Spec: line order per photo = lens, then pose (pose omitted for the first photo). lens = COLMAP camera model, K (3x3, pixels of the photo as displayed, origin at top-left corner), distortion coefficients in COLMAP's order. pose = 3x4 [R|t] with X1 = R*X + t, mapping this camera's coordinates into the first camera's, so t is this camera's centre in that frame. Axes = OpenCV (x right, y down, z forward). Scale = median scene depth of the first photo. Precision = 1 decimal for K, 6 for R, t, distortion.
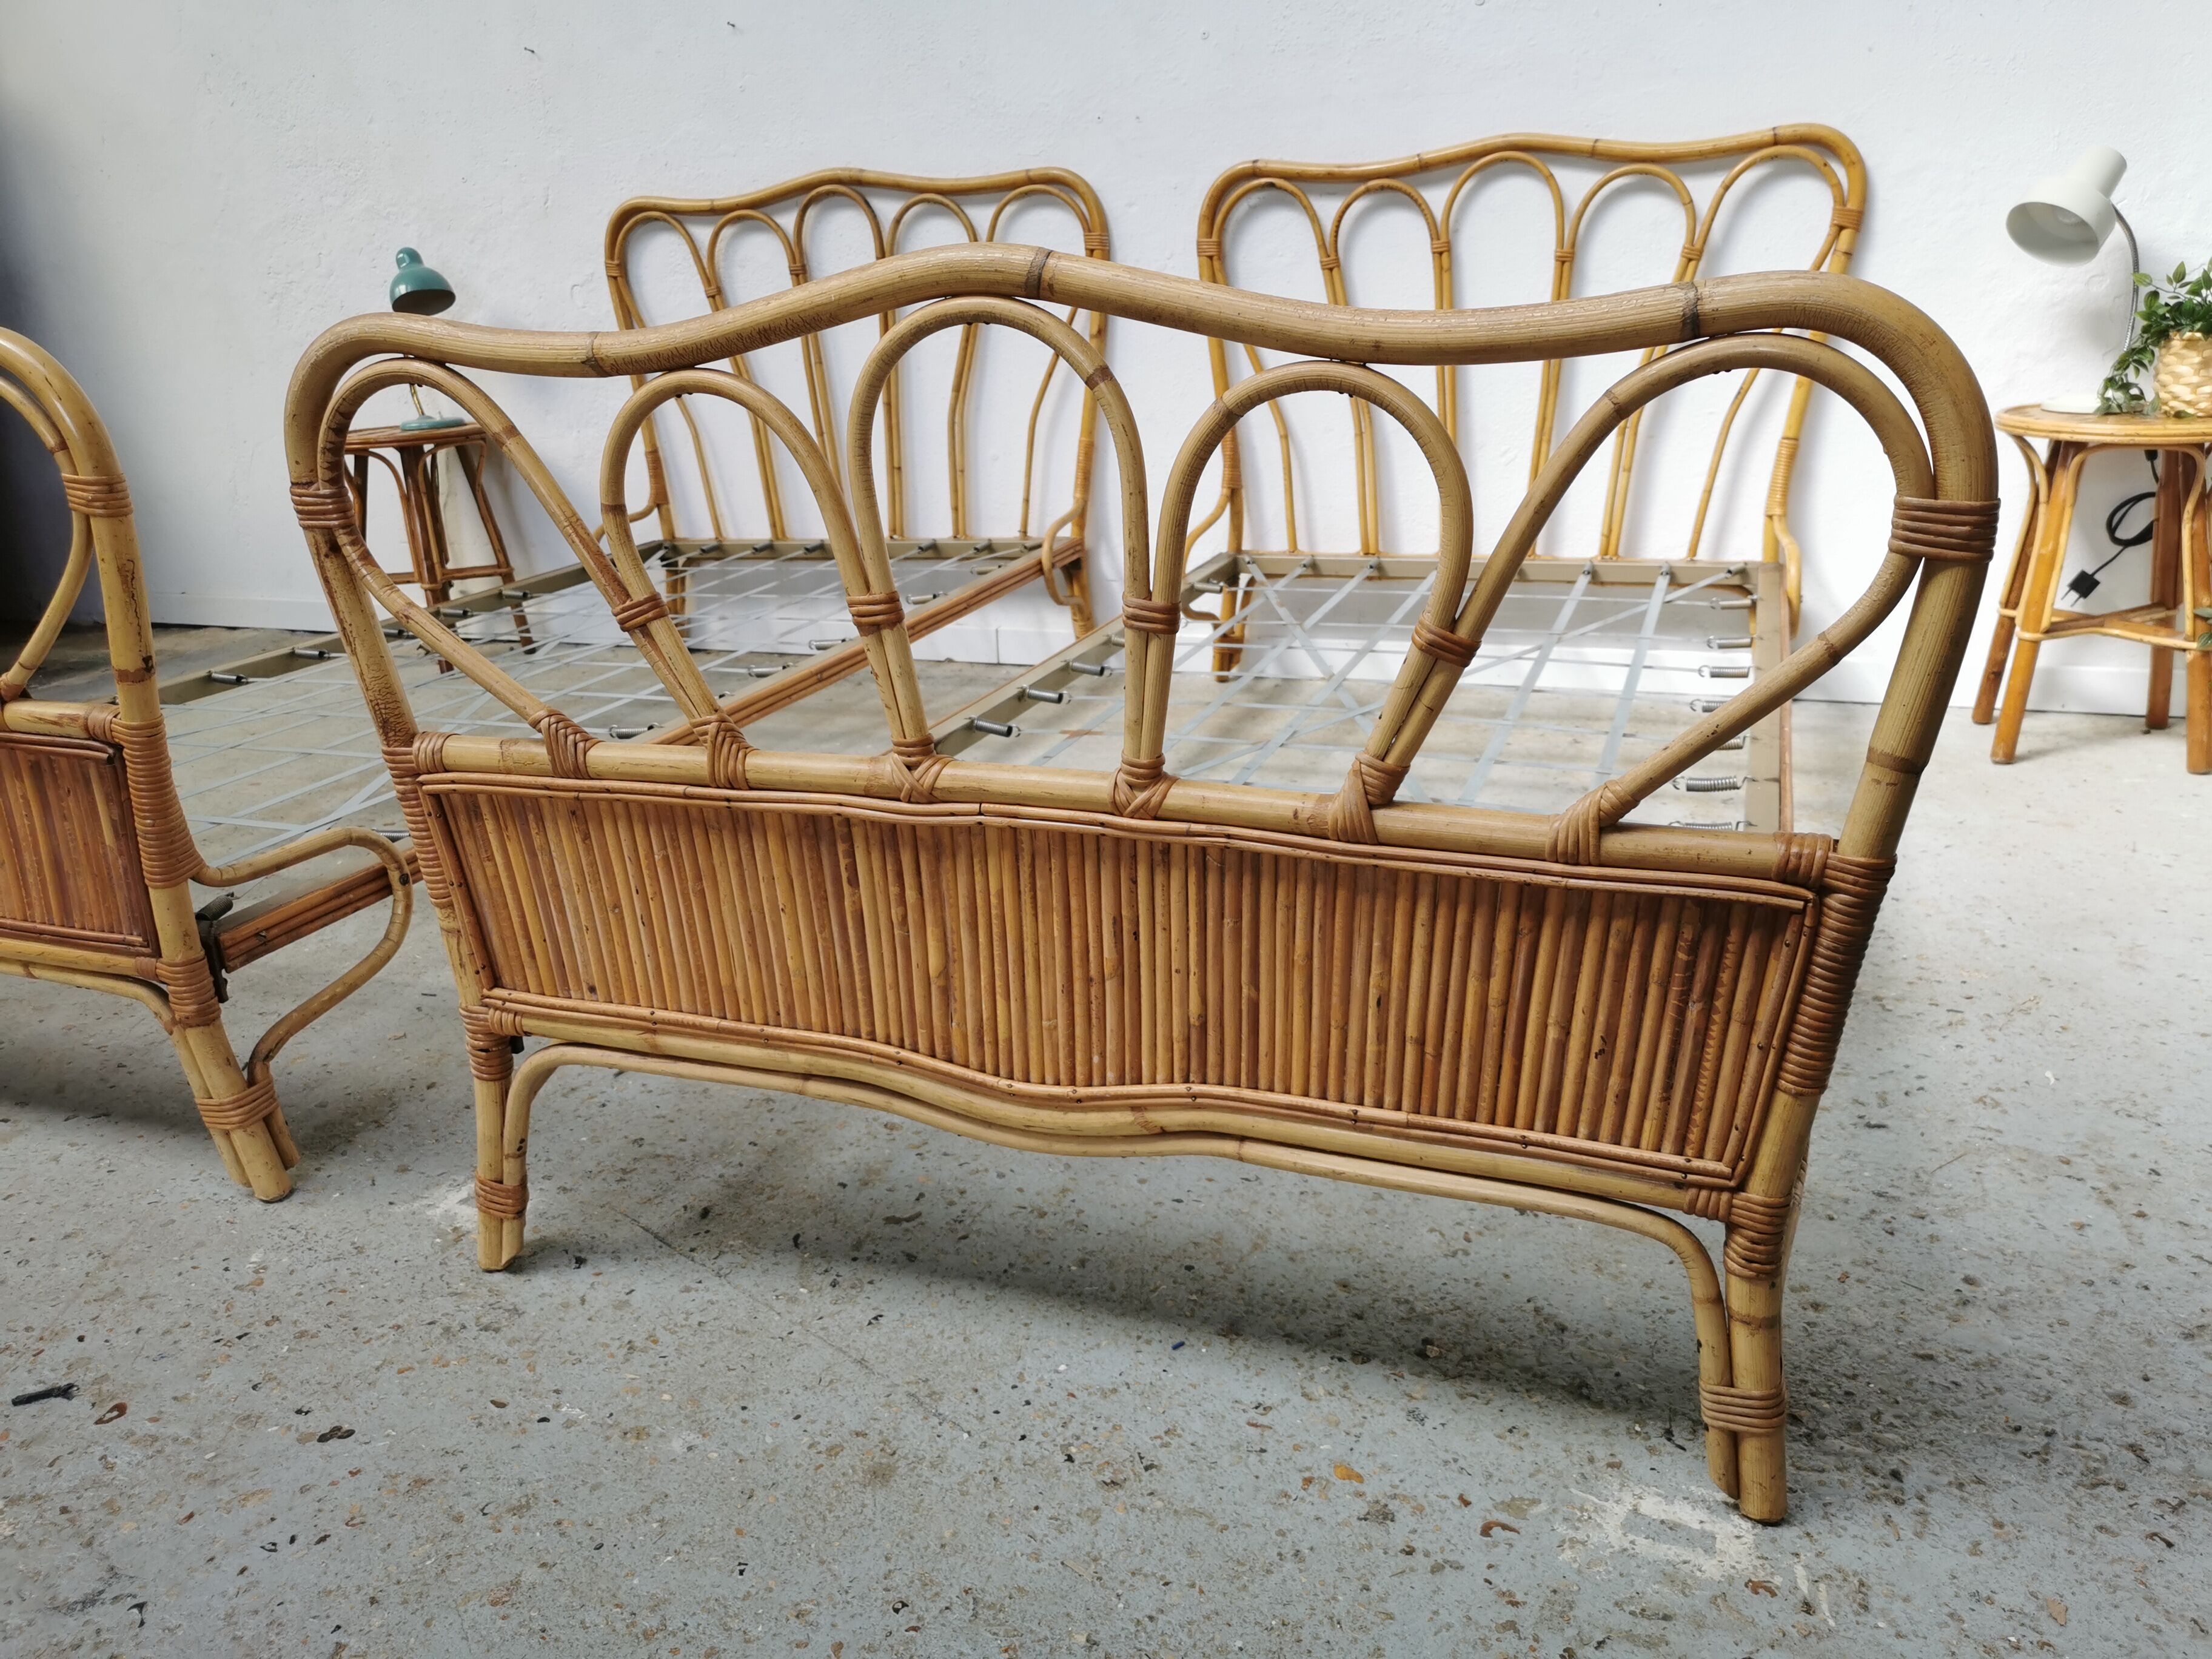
lens RADIAL K [[1726.1, 0, 1123.9], [0, 1726.1, 827.8], [0, 0, 1]] dist [0.054273, -0.053208]
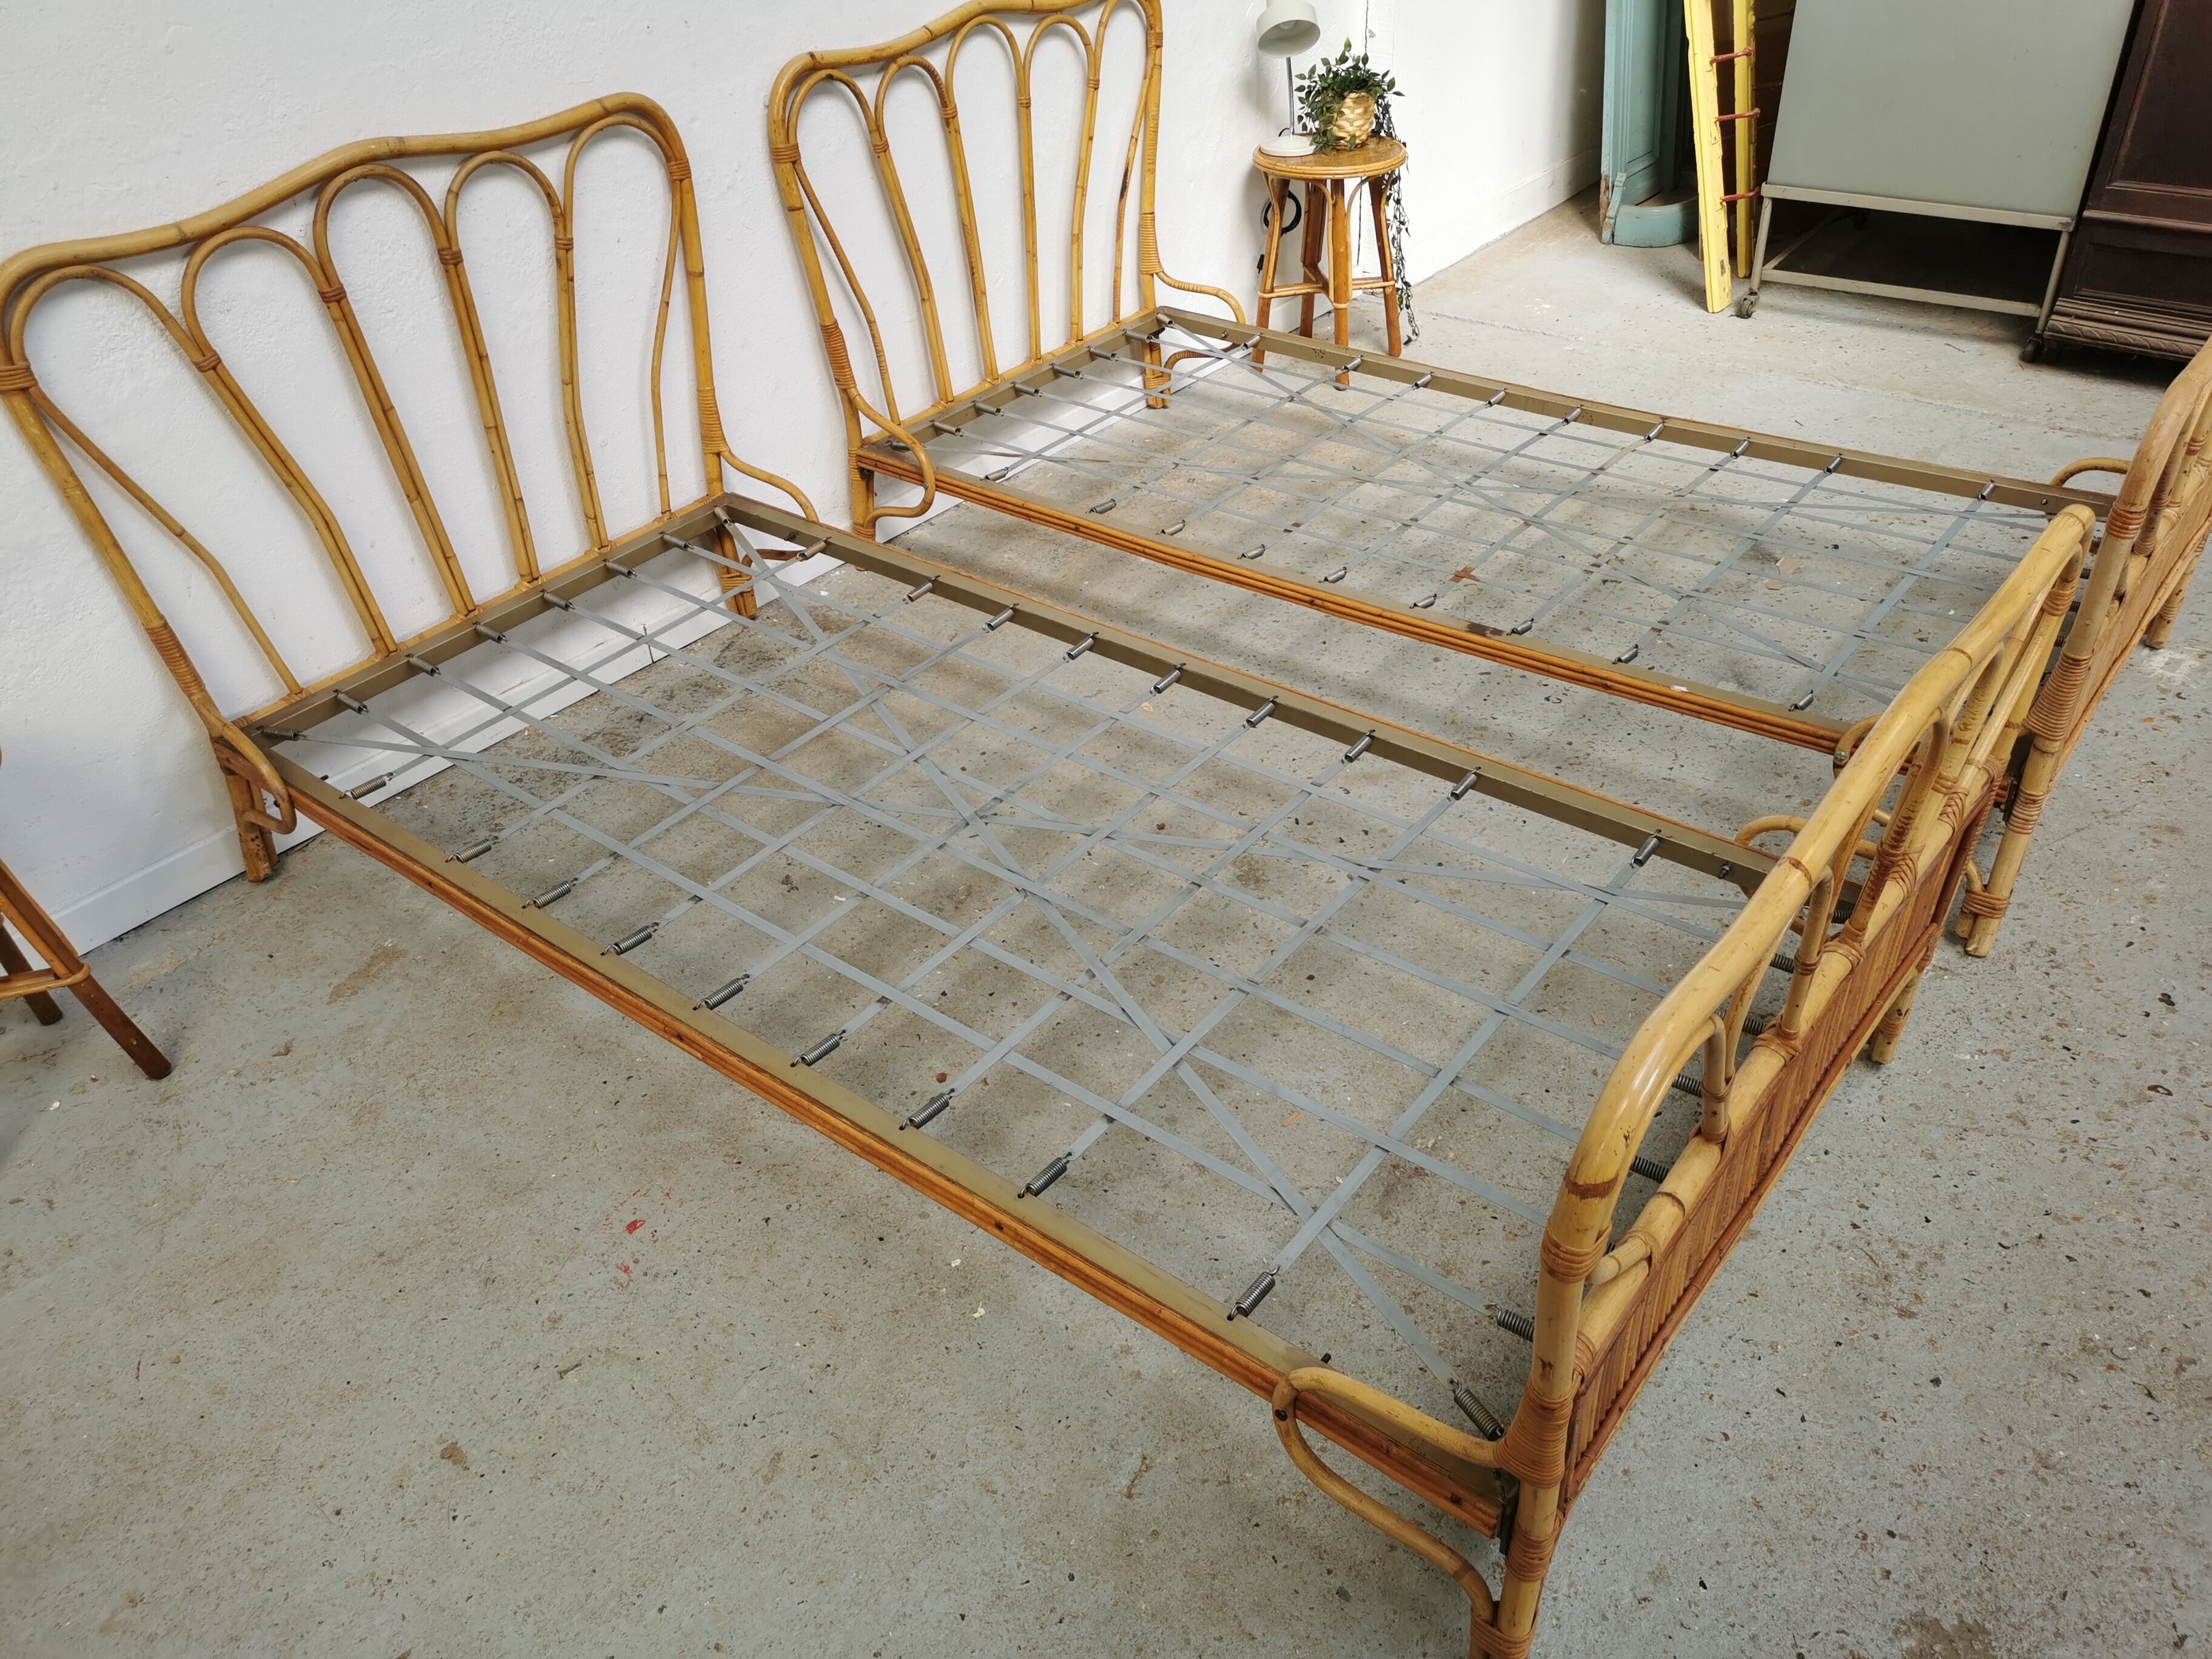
lens RADIAL K [[1726.1, 0, 1112.5], [0, 1726.1, 832.5], [0, 0, 1]] dist [0.054273, -0.053208]
pose [[0.308438, -0.520962, 0.795905, -1.909993], [0.333440, 0.842823, 0.422454, -0.812973], [-0.890889, 0.135086, 0.433668, 1.061416]]
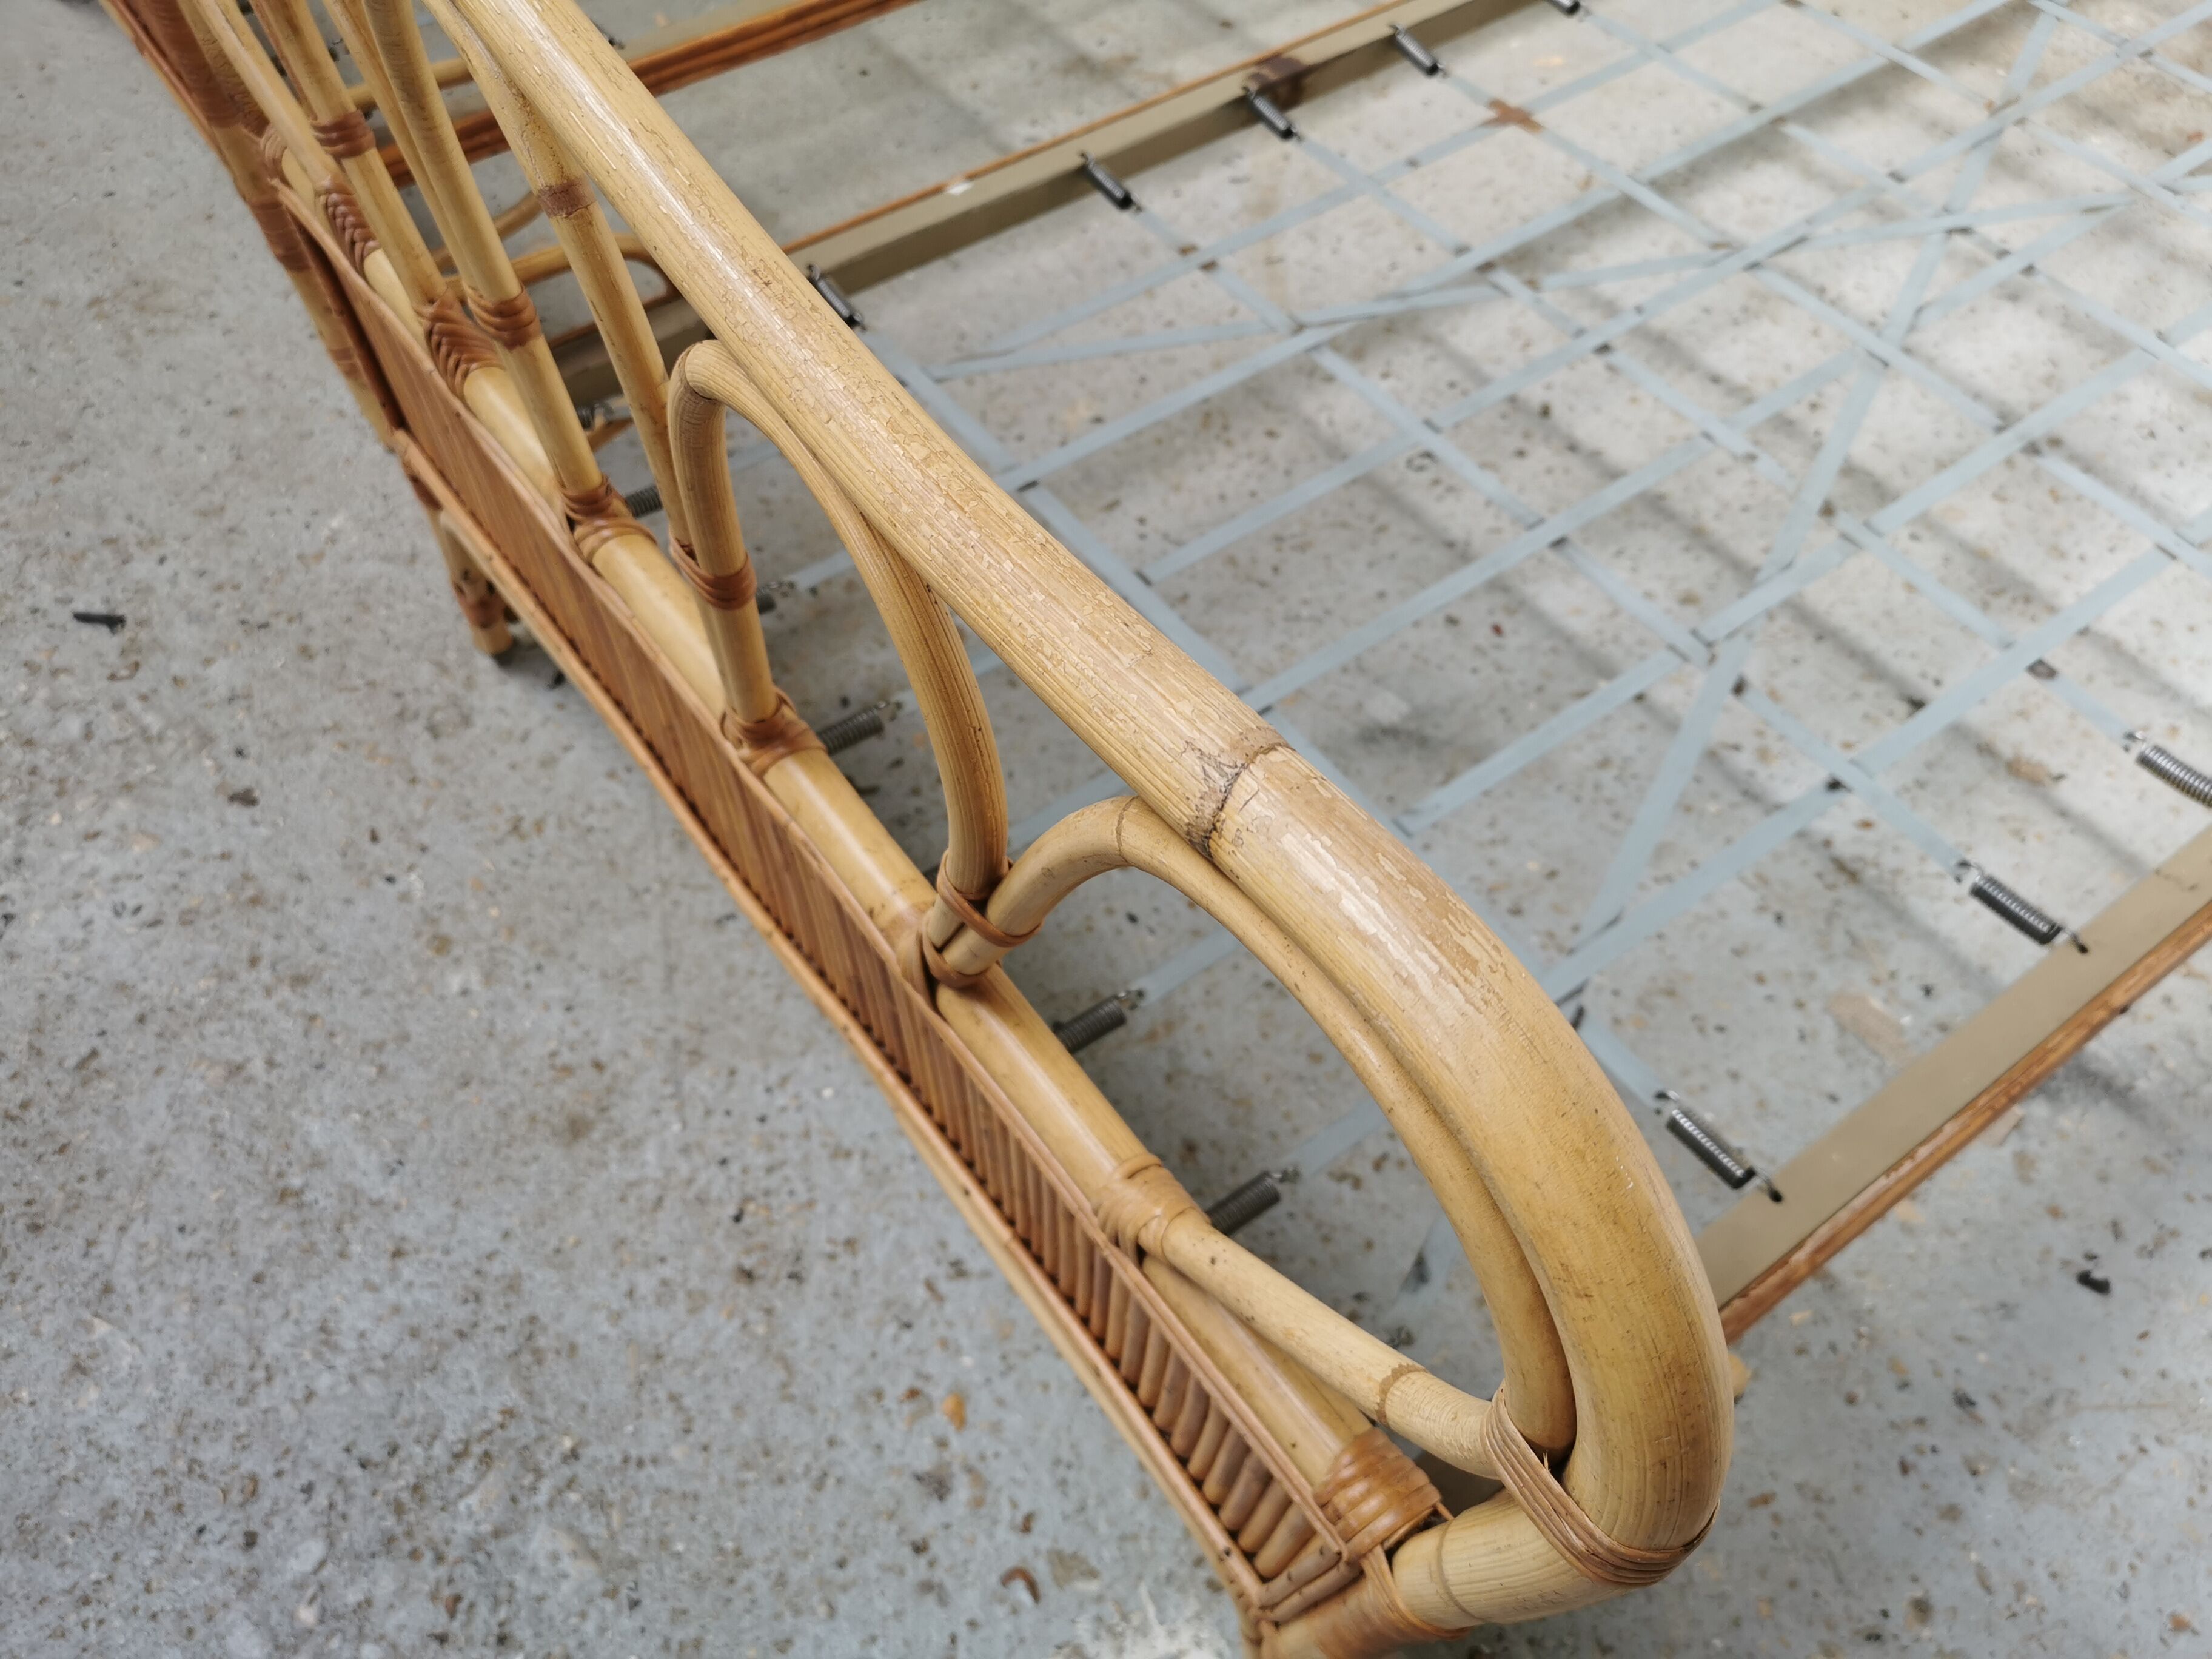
lens RADIAL K [[1726.1, 0, 1119.4], [0, 1726.1, 841.2], [0, 0, 1]] dist [0.054273, -0.053208]
pose [[0.833843, 0.465402, -0.296829, 0.278464], [-0.207962, 0.762970, 0.612070, -0.346266], [0.511330, -0.448640, 0.732983, 0.451611]]
